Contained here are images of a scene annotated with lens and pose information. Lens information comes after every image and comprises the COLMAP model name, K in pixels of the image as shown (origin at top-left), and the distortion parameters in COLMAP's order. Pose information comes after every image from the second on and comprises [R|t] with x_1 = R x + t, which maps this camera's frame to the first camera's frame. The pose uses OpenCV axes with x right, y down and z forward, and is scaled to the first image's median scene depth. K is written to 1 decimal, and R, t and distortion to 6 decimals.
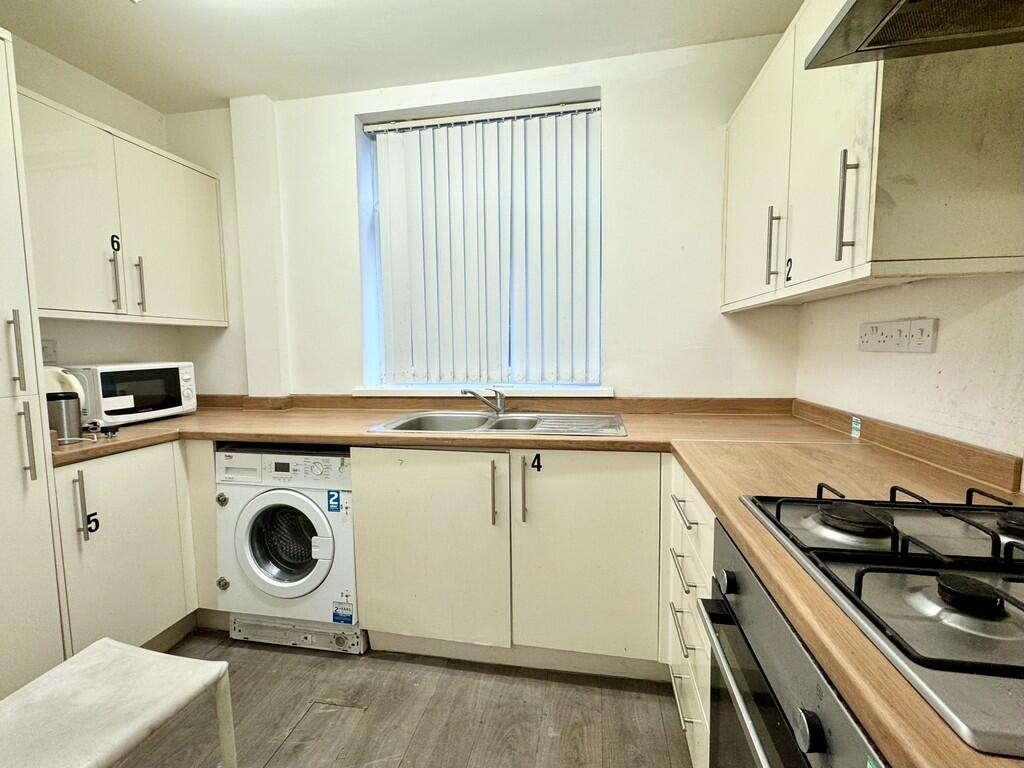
lens RADIAL K [[444.3, 0, 514.4], [0, 444.3, 386.0], [0, 0, 1]] dist [0.000525, -0.000034]
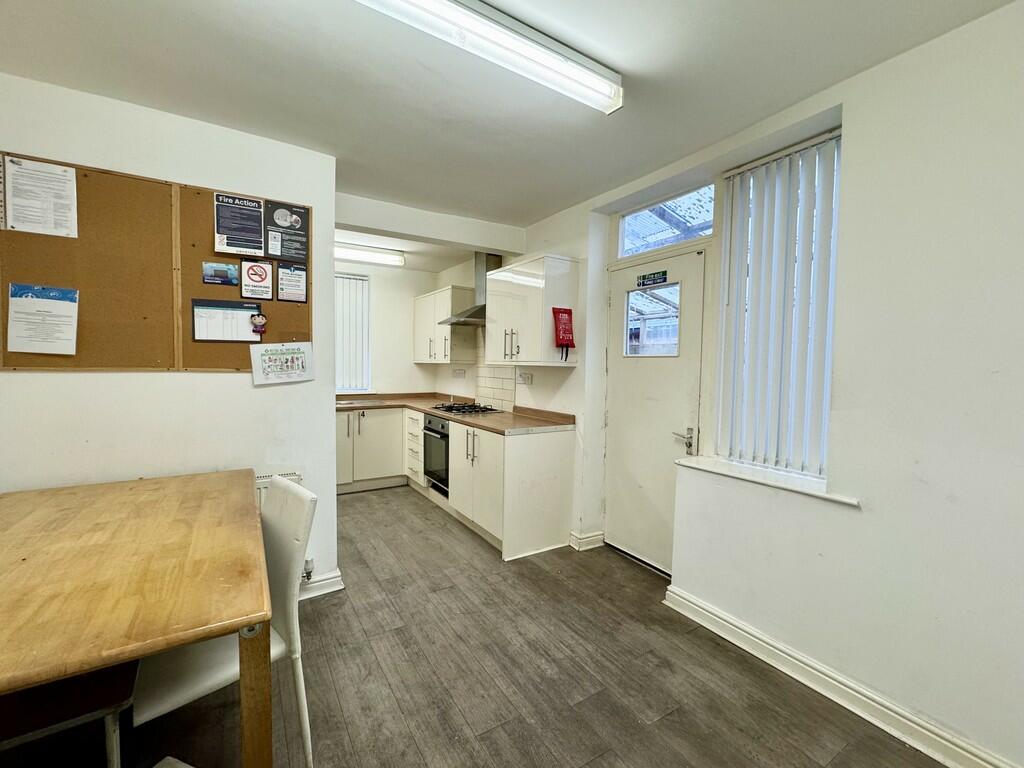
lens RADIAL K [[444.3, 0, 514.4], [0, 444.3, 386.0], [0, 0, 1]] dist [0.000525, -0.000034]
pose [[0.729818, -0.007984, 0.683595, -1.238308], [0.033213, 0.999165, -0.023789, 0.090260], [-0.682835, 0.040066, 0.729474, -1.858663]]
